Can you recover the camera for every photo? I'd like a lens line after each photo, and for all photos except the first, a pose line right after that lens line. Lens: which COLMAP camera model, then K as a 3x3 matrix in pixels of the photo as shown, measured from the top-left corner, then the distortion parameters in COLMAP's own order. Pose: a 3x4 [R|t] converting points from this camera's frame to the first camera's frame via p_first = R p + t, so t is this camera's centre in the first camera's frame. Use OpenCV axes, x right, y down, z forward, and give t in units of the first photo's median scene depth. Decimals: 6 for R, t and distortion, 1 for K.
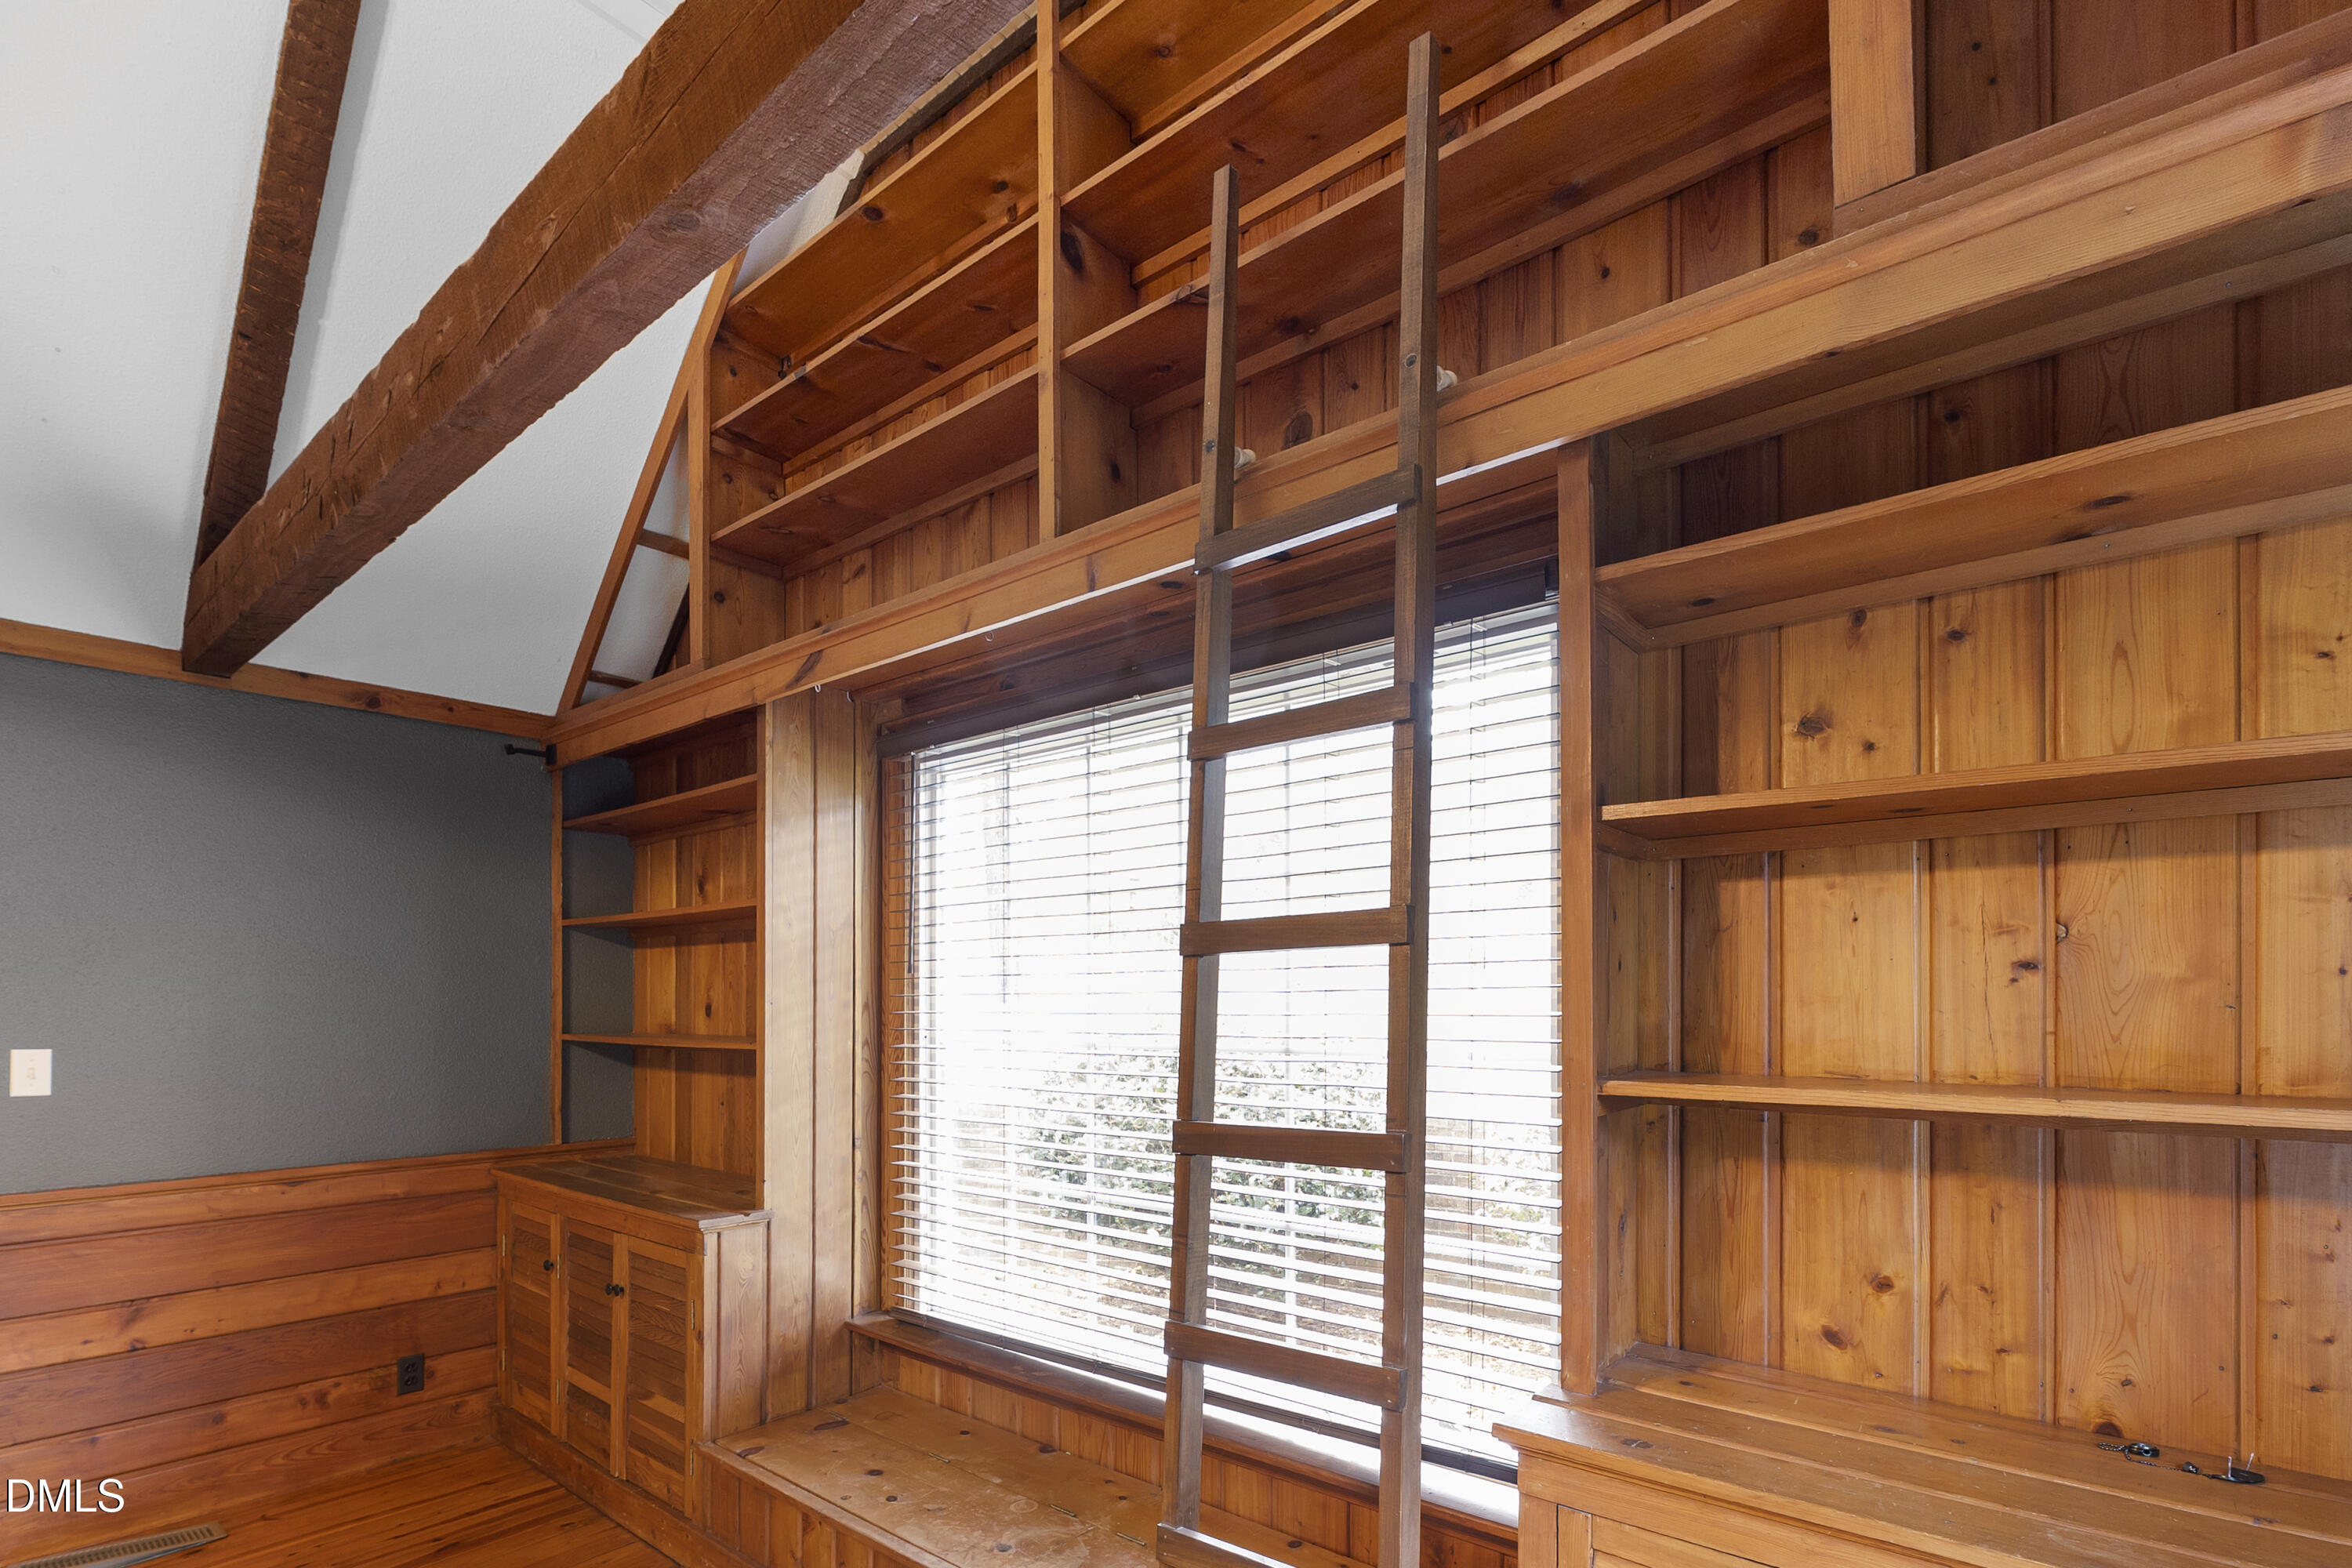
lens RADIAL K [[1106.2, 0, 1183.6], [0, 1106.2, 1002.0], [0, 0, 1]] dist [0.002986, 0.000440]
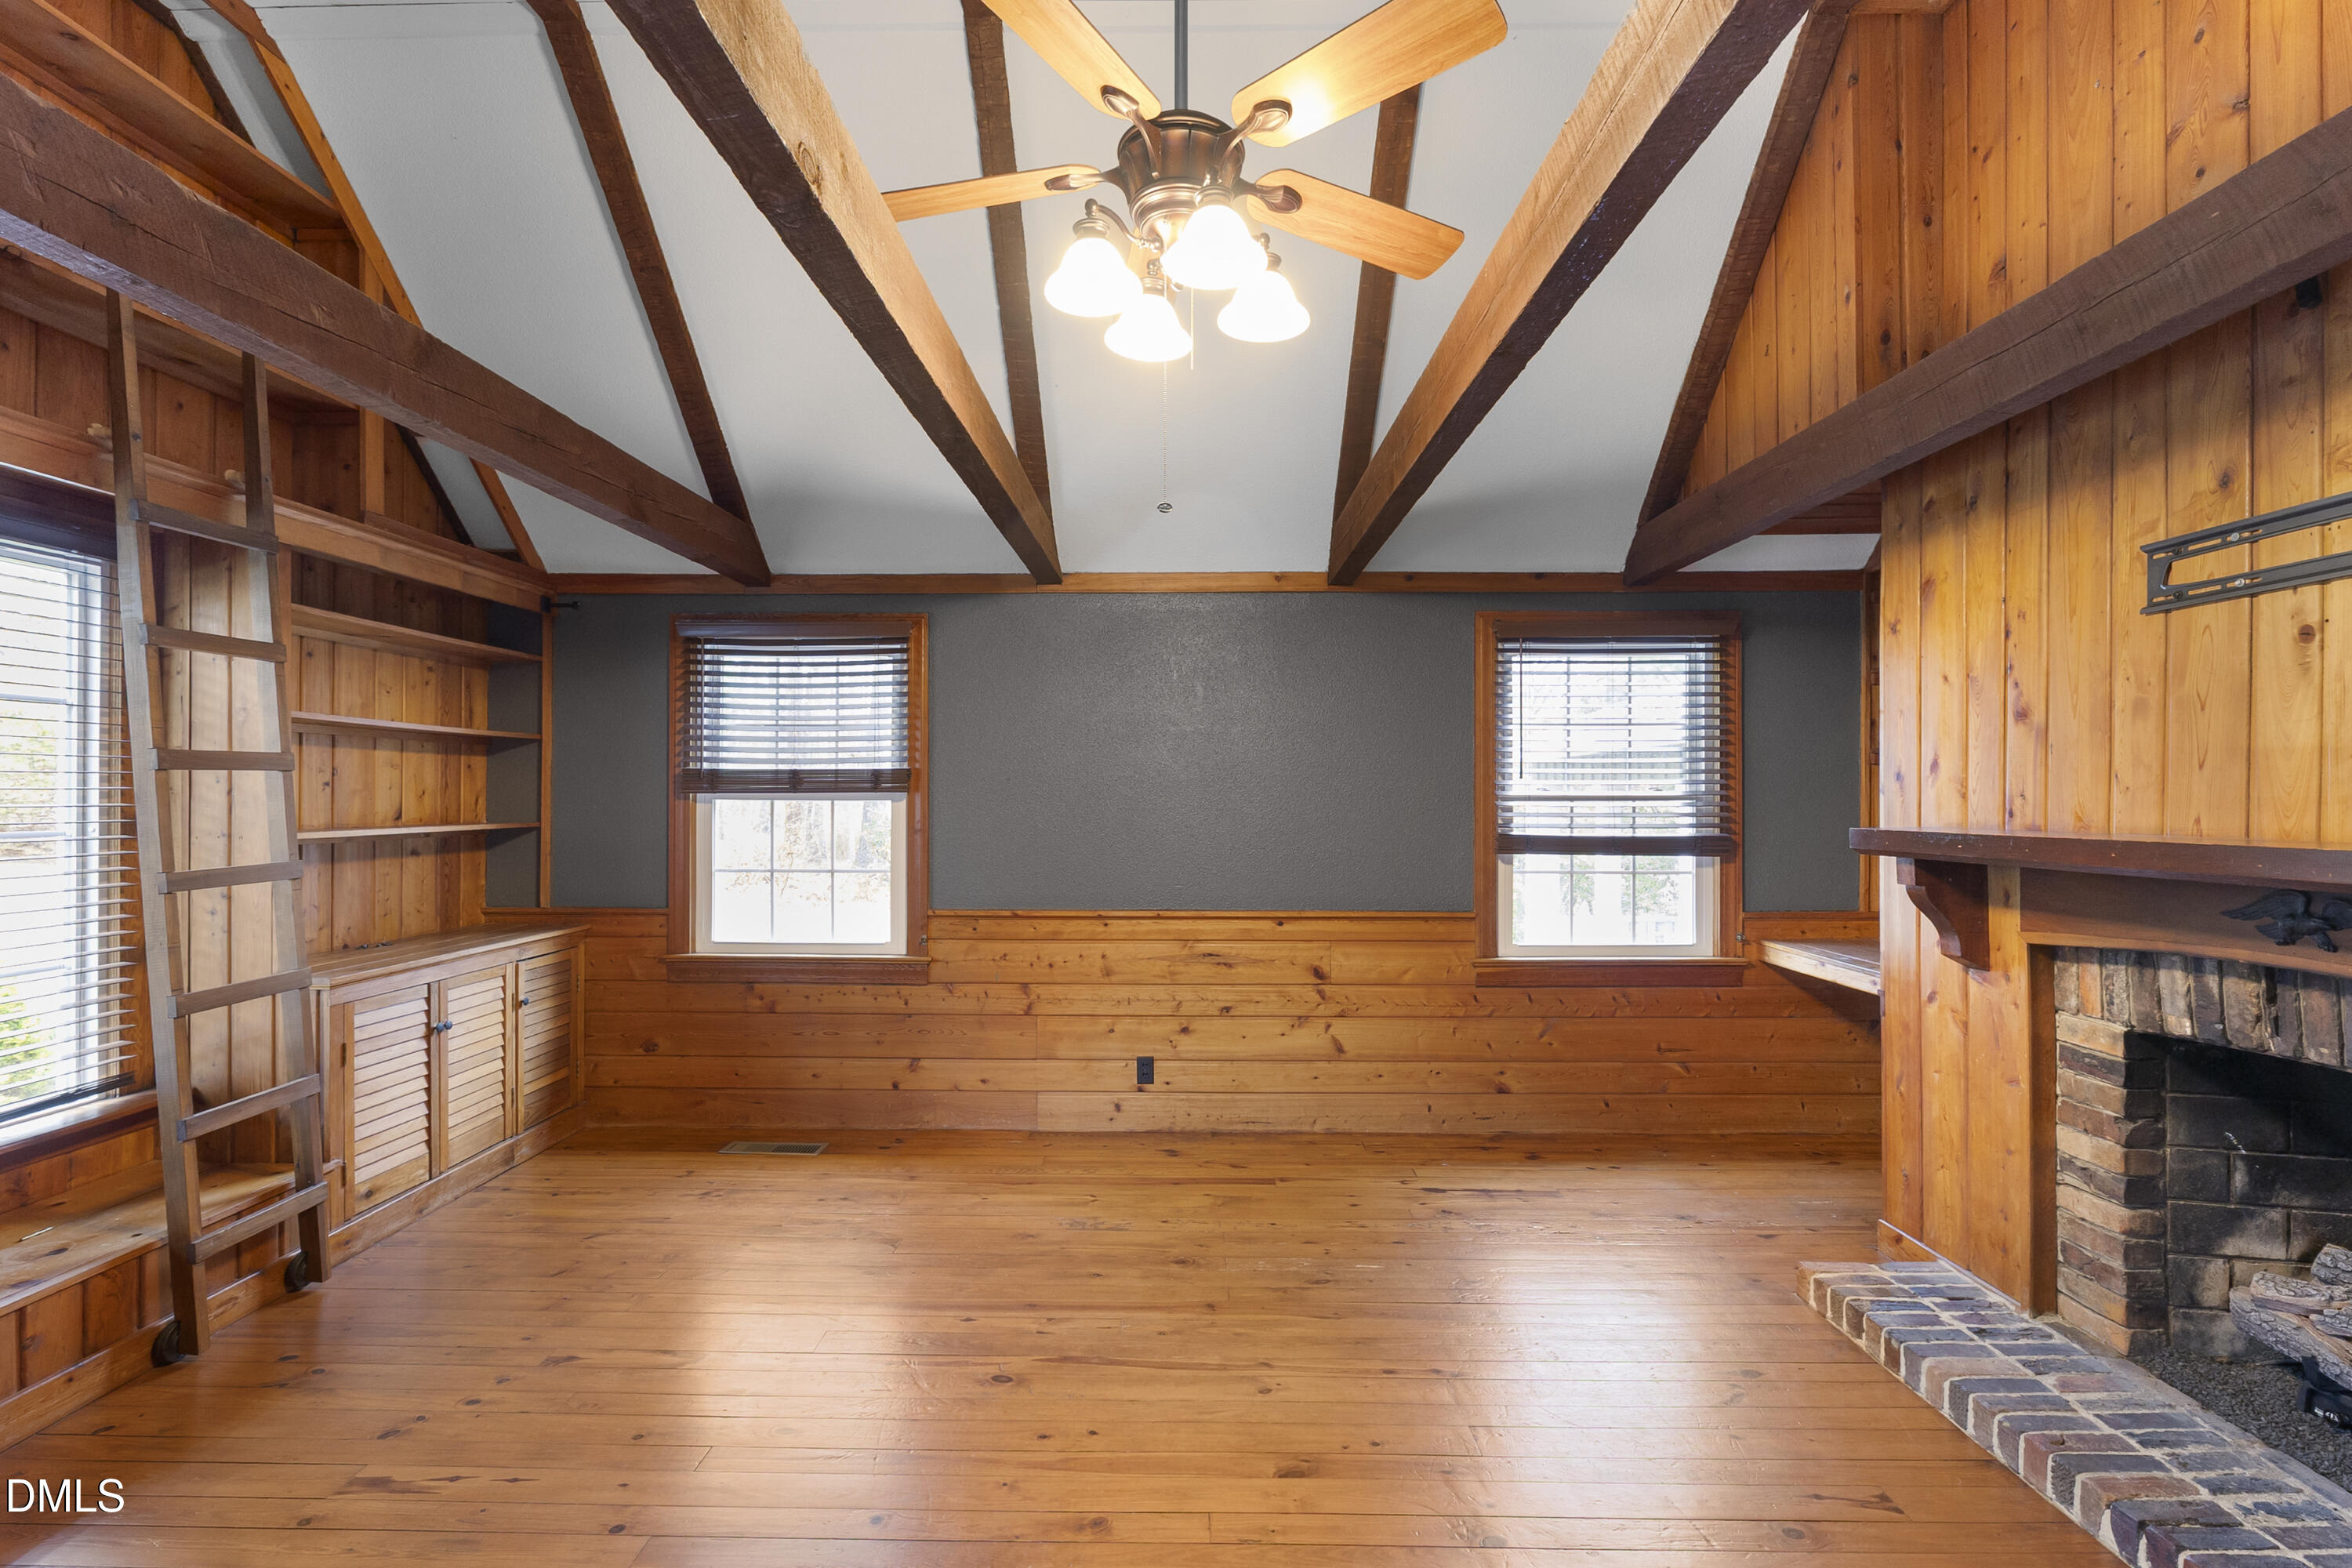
lens RADIAL K [[1052.1, 0, 1170.6], [0, 1052.1, 795.5], [0, 0, 1]] dist [0.000889, -0.000563]
pose [[-0.615039, -0.002116, 0.788494, -2.695342], [-0.002333, 0.999997, 0.000863, -0.013602], [-0.788494, -0.001309, -0.615042, 1.010546]]
